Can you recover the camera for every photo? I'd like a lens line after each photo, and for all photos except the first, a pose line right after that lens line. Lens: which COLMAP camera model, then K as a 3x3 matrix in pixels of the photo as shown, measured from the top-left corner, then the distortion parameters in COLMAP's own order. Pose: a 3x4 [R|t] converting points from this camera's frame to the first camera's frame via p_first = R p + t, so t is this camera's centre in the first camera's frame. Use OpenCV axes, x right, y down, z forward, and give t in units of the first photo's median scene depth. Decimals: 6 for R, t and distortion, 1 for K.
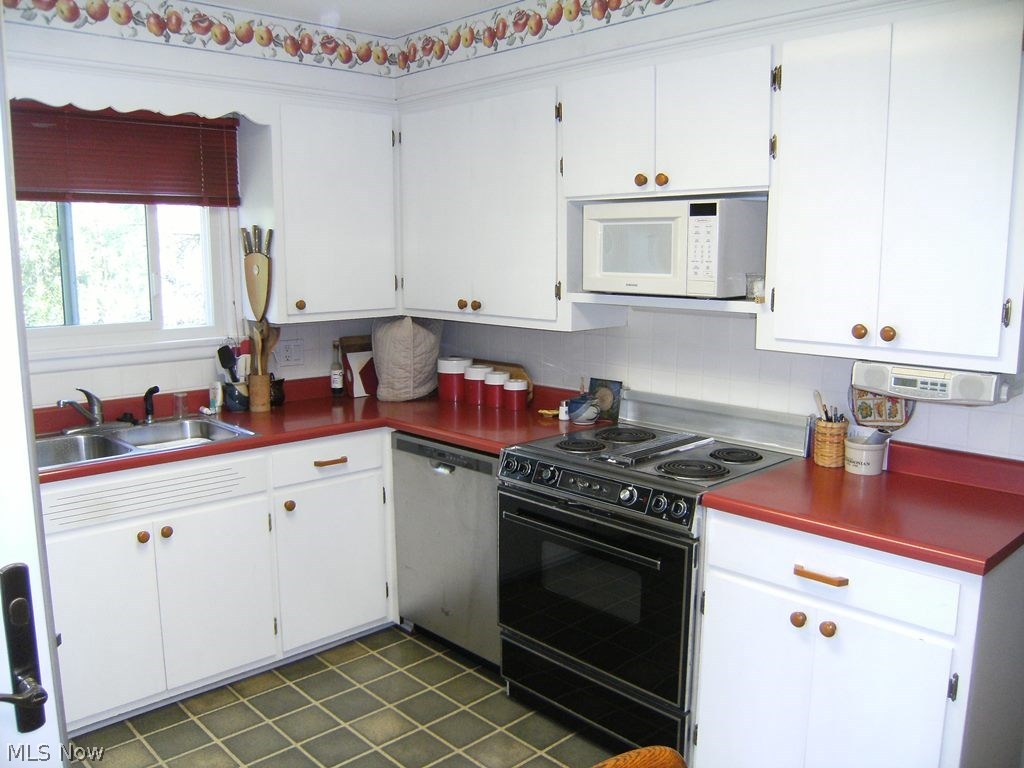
lens RADIAL K [[843.4, 0, 510.8], [0, 843.4, 384.1], [0, 0, 1]] dist [-0.068959, 0.007561]
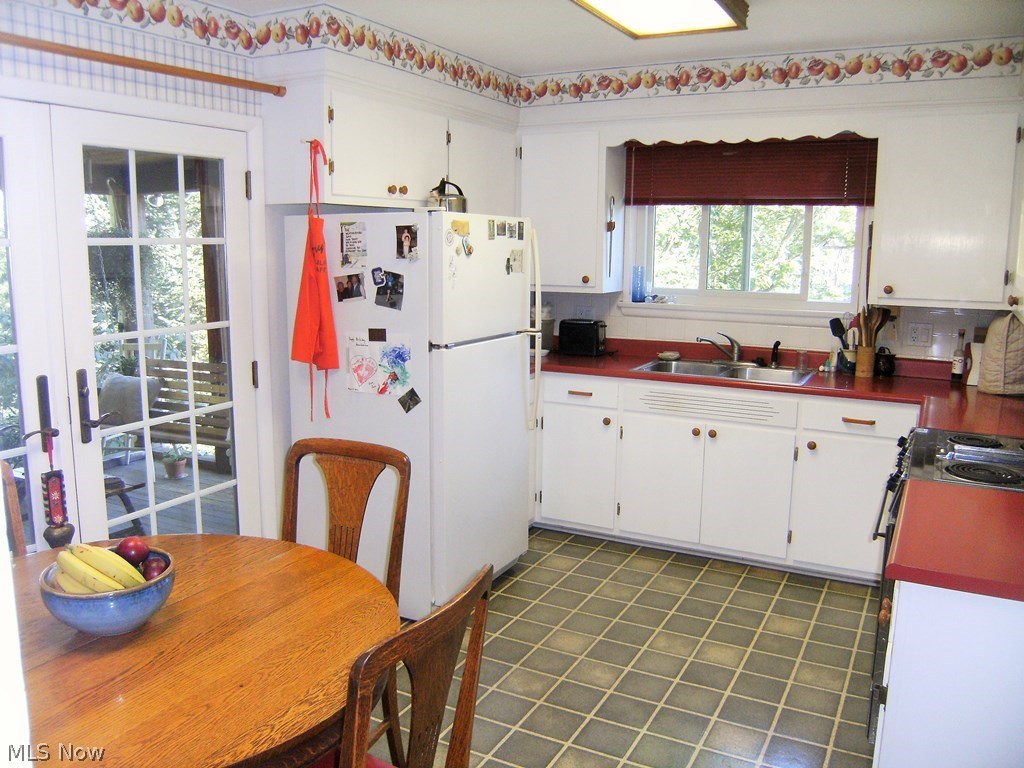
lens RADIAL K [[843.4, 0, 510.8], [0, 843.4, 384.3], [0, 0, 1]] dist [-0.068959, 0.007561]
pose [[0.340752, 0.159904, -0.926455, 0.676465], [-0.157405, 0.981223, 0.111463, -0.011767], [0.926883, 0.107847, 0.359523, 0.119152]]
